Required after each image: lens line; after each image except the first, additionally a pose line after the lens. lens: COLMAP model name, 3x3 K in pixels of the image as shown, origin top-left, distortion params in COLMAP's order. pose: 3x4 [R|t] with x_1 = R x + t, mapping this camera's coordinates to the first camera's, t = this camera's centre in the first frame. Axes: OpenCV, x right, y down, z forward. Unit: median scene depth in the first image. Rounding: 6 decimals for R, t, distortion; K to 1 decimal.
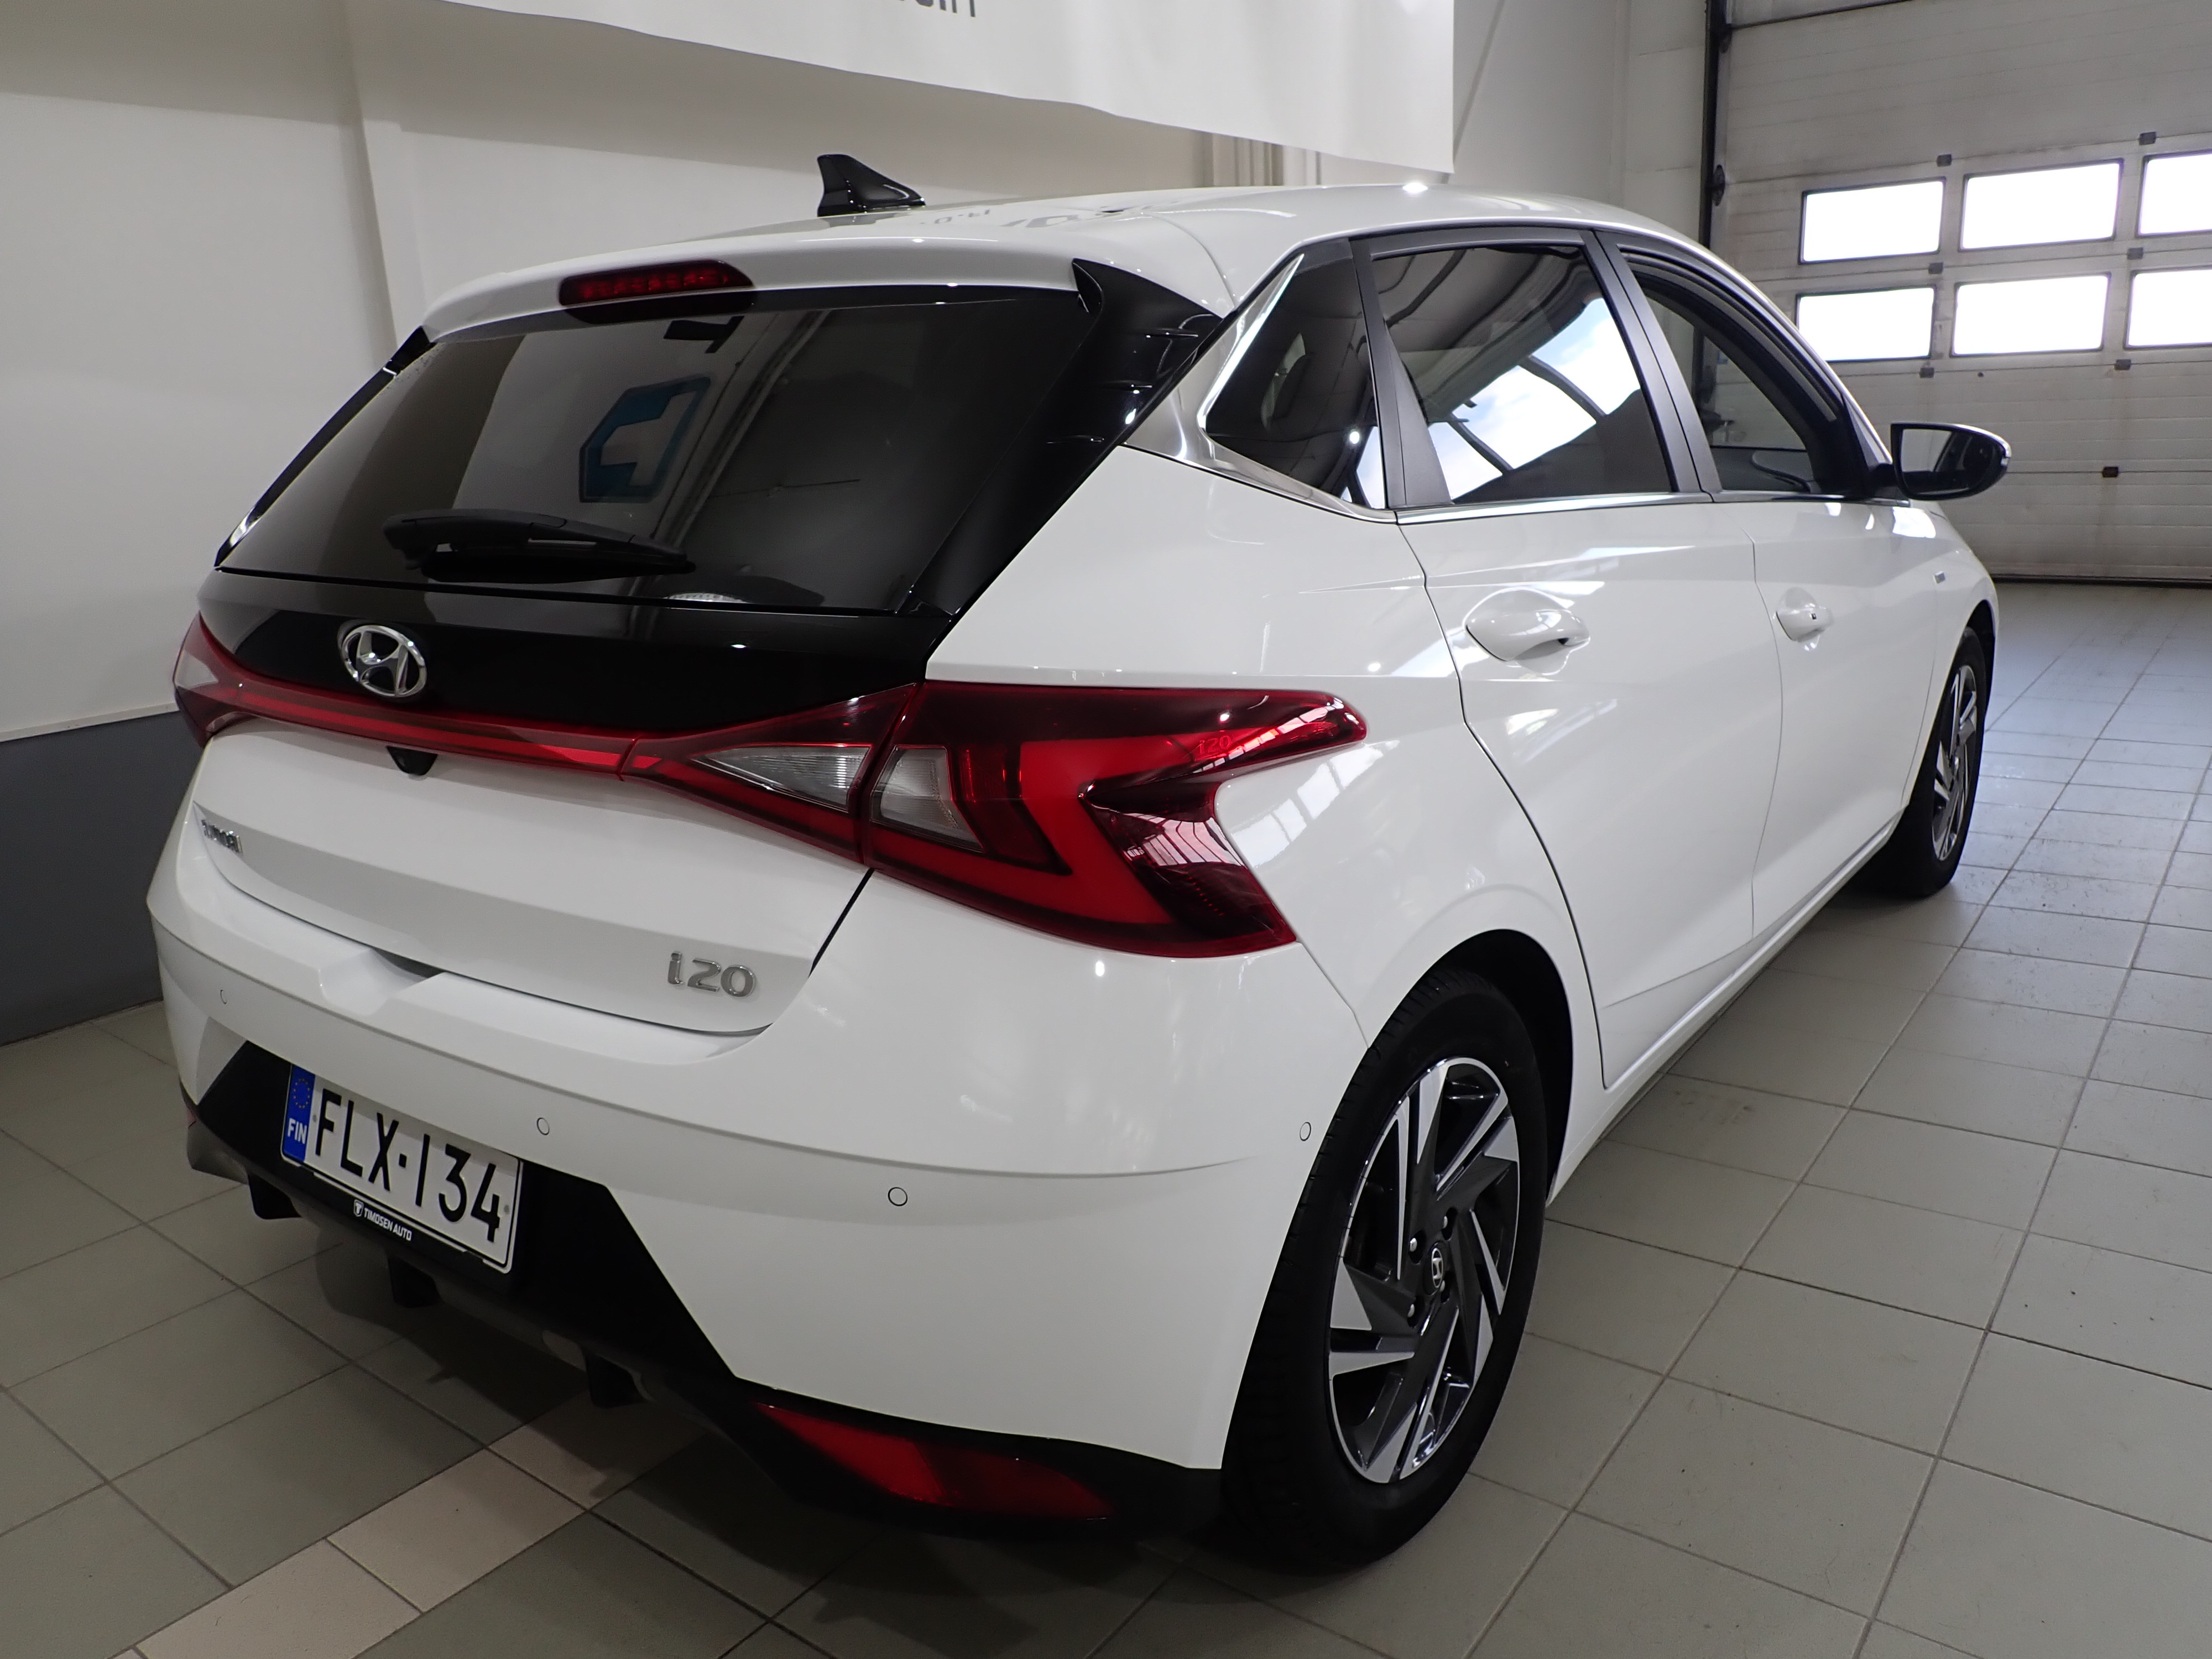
lens RADIAL K [[1623.9, 0, 1092.0], [0, 1623.9, 832.4], [0, 0, 1]] dist [0.005064, -0.022657]
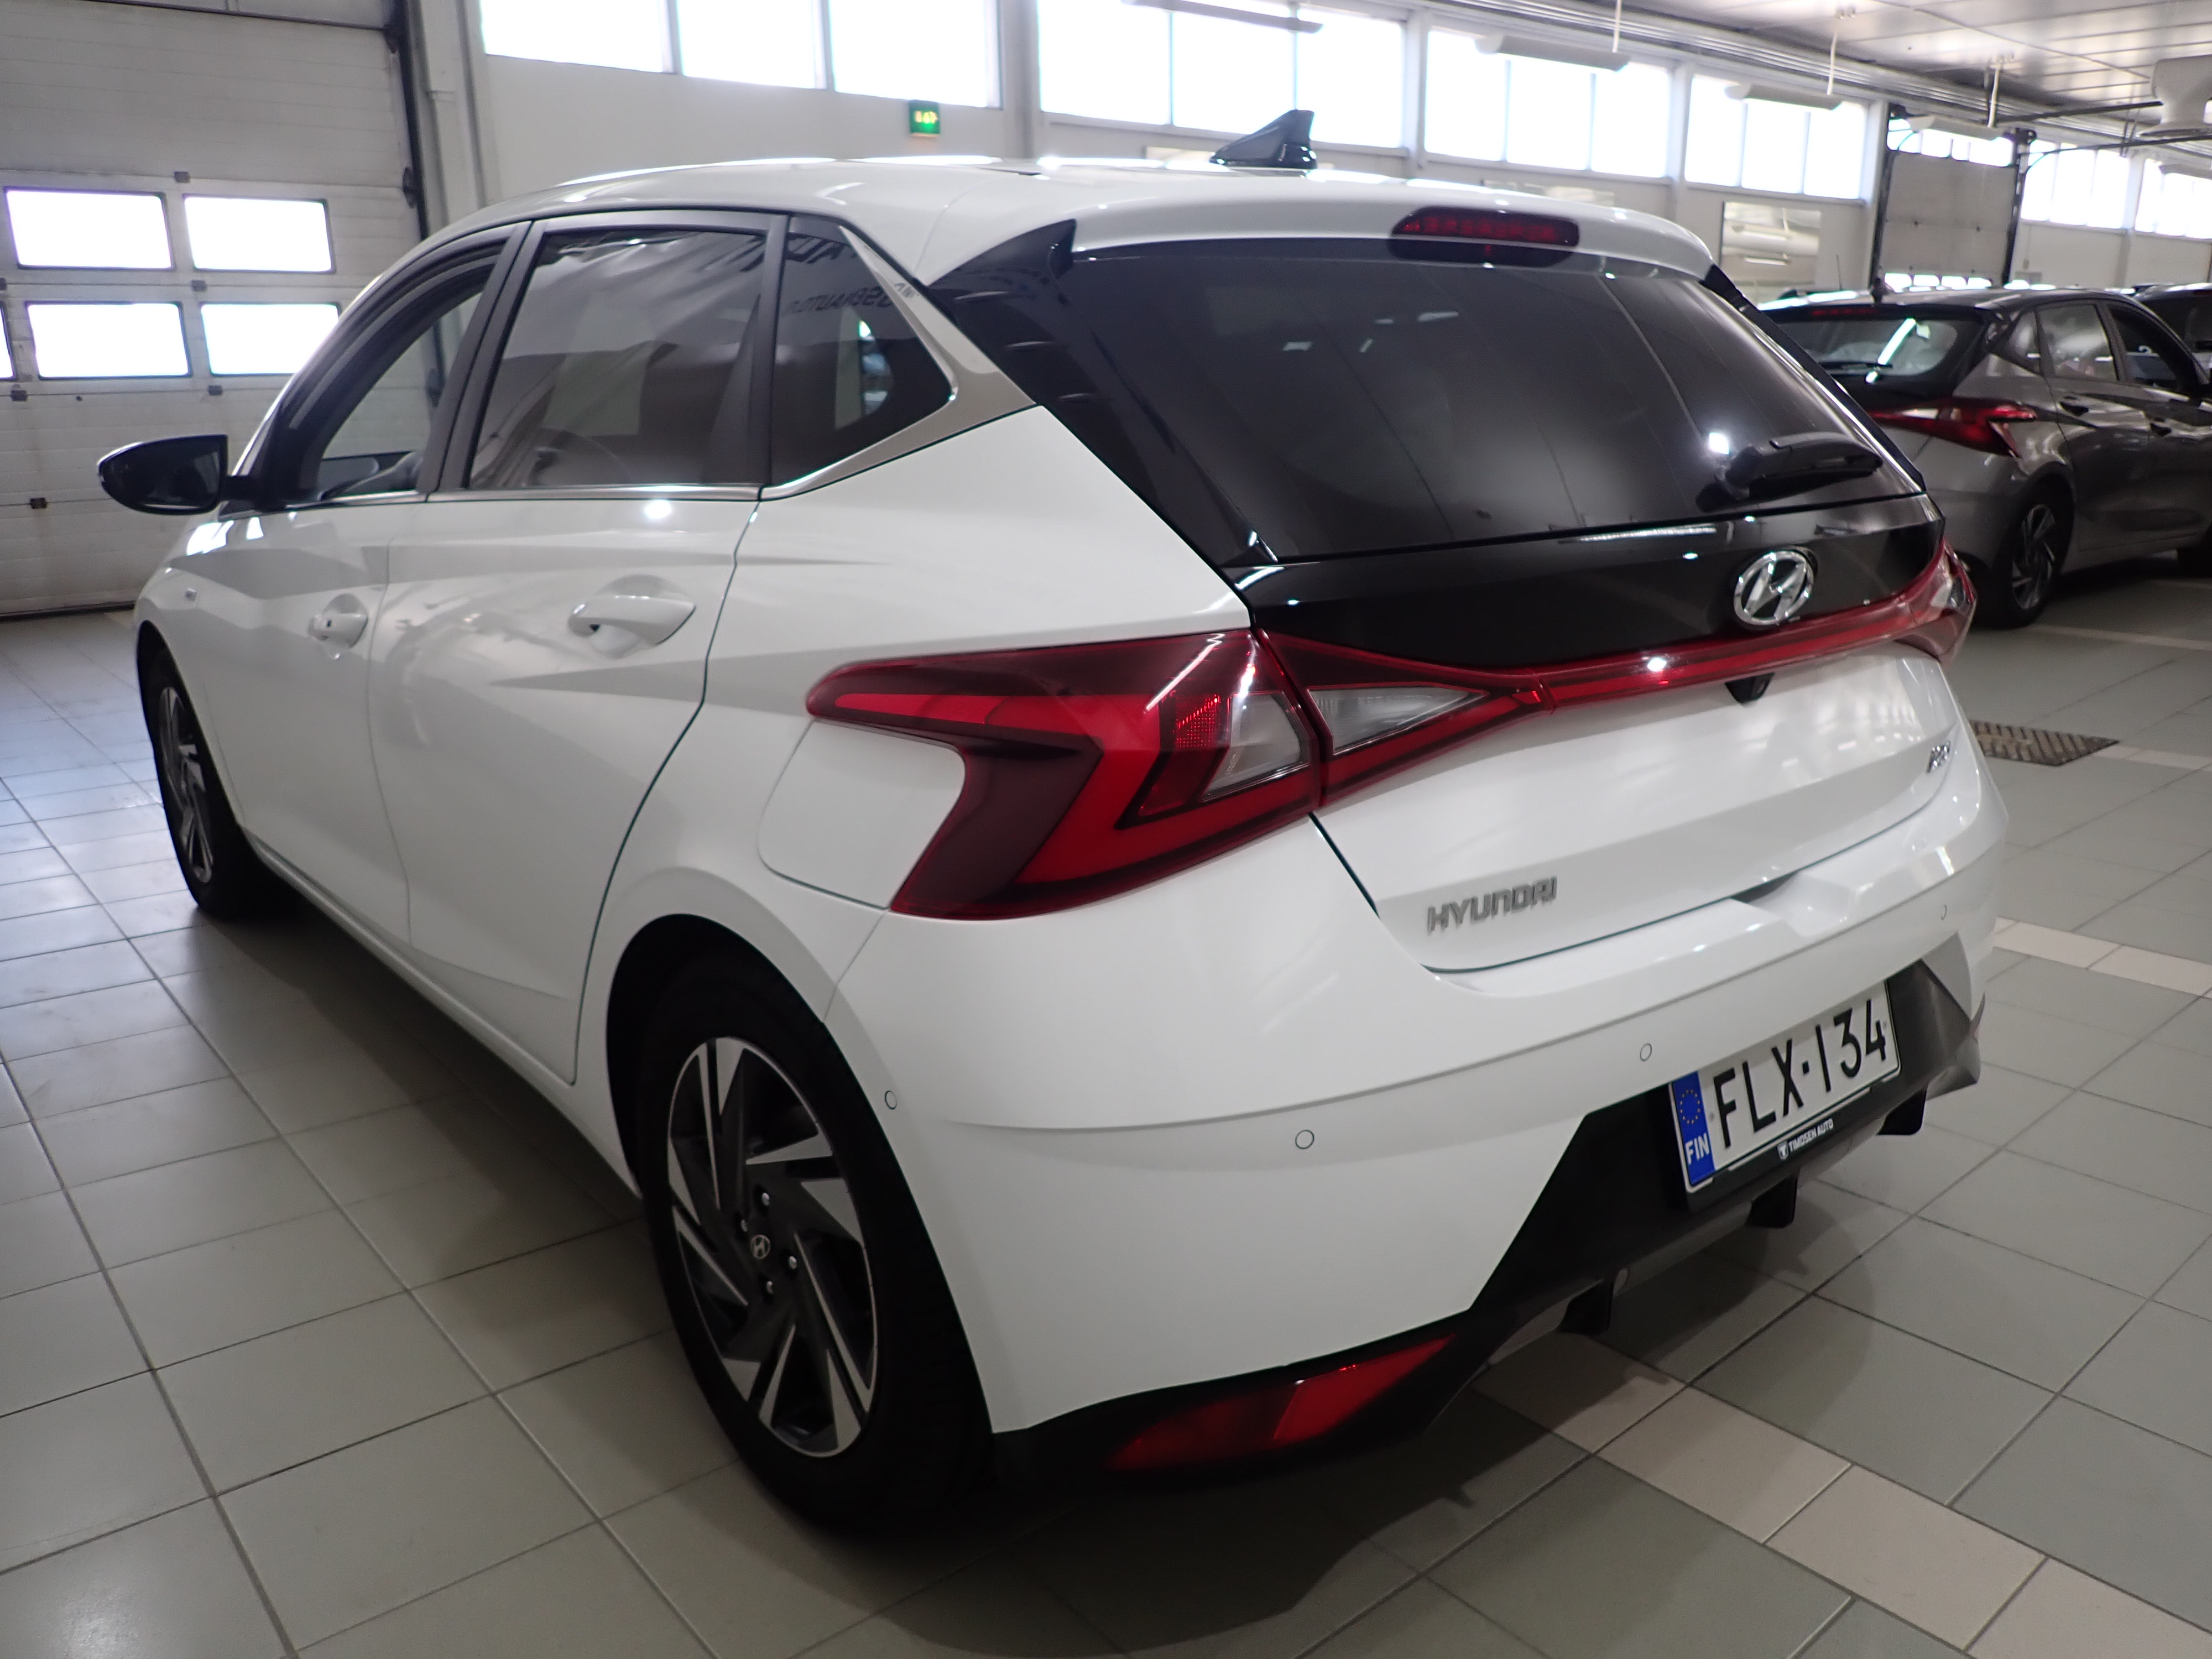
lens RADIAL K [[1623.9, 0, 1092.0], [0, 1623.9, 832.4], [0, 0, 1]] dist [0.005064, -0.022657]
pose [[0.218434, -0.228257, 0.948781, -1.439196], [0.254074, 0.952030, 0.170544, -0.227473], [-0.942196, 0.203808, 0.265950, 1.098351]]
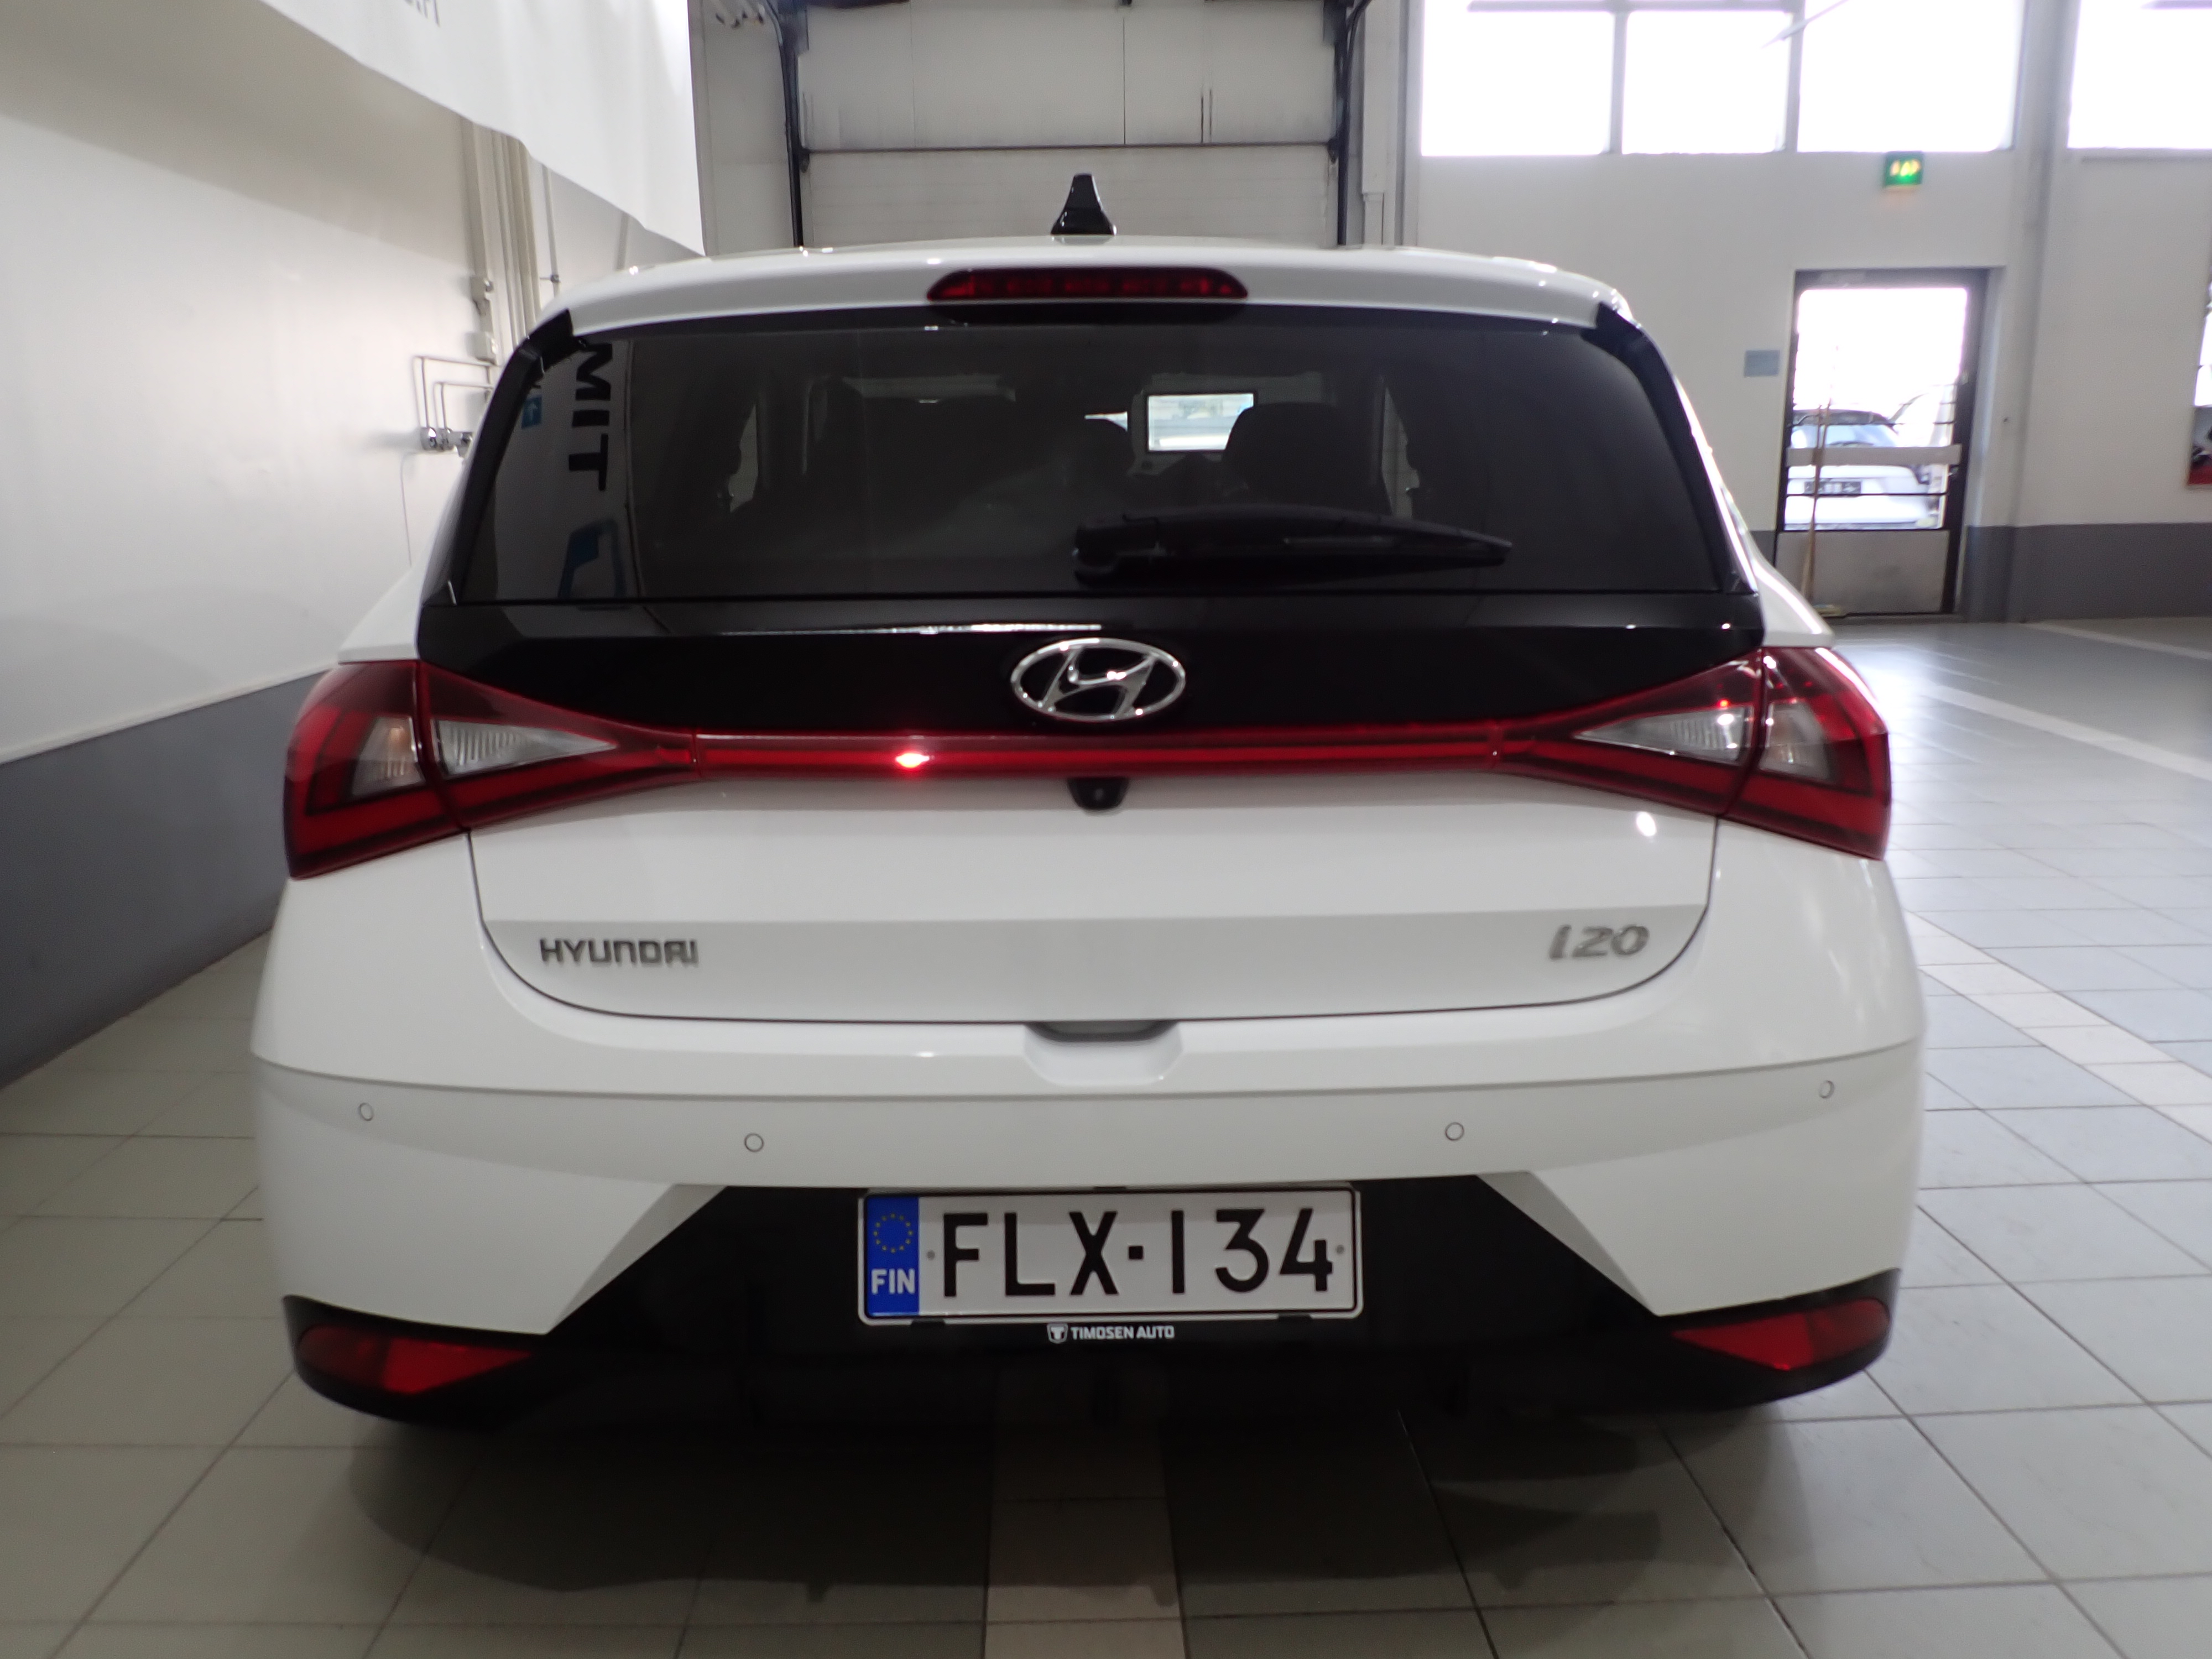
lens RADIAL K [[1623.9, 0, 1092.0], [0, 1623.9, 832.4], [0, 0, 1]] dist [0.005064, -0.022657]
pose [[0.778540, -0.107282, 0.618357, -0.935403], [0.142352, 0.989788, -0.007504, -0.016873], [-0.611237, 0.093867, 0.785861, 0.303338]]
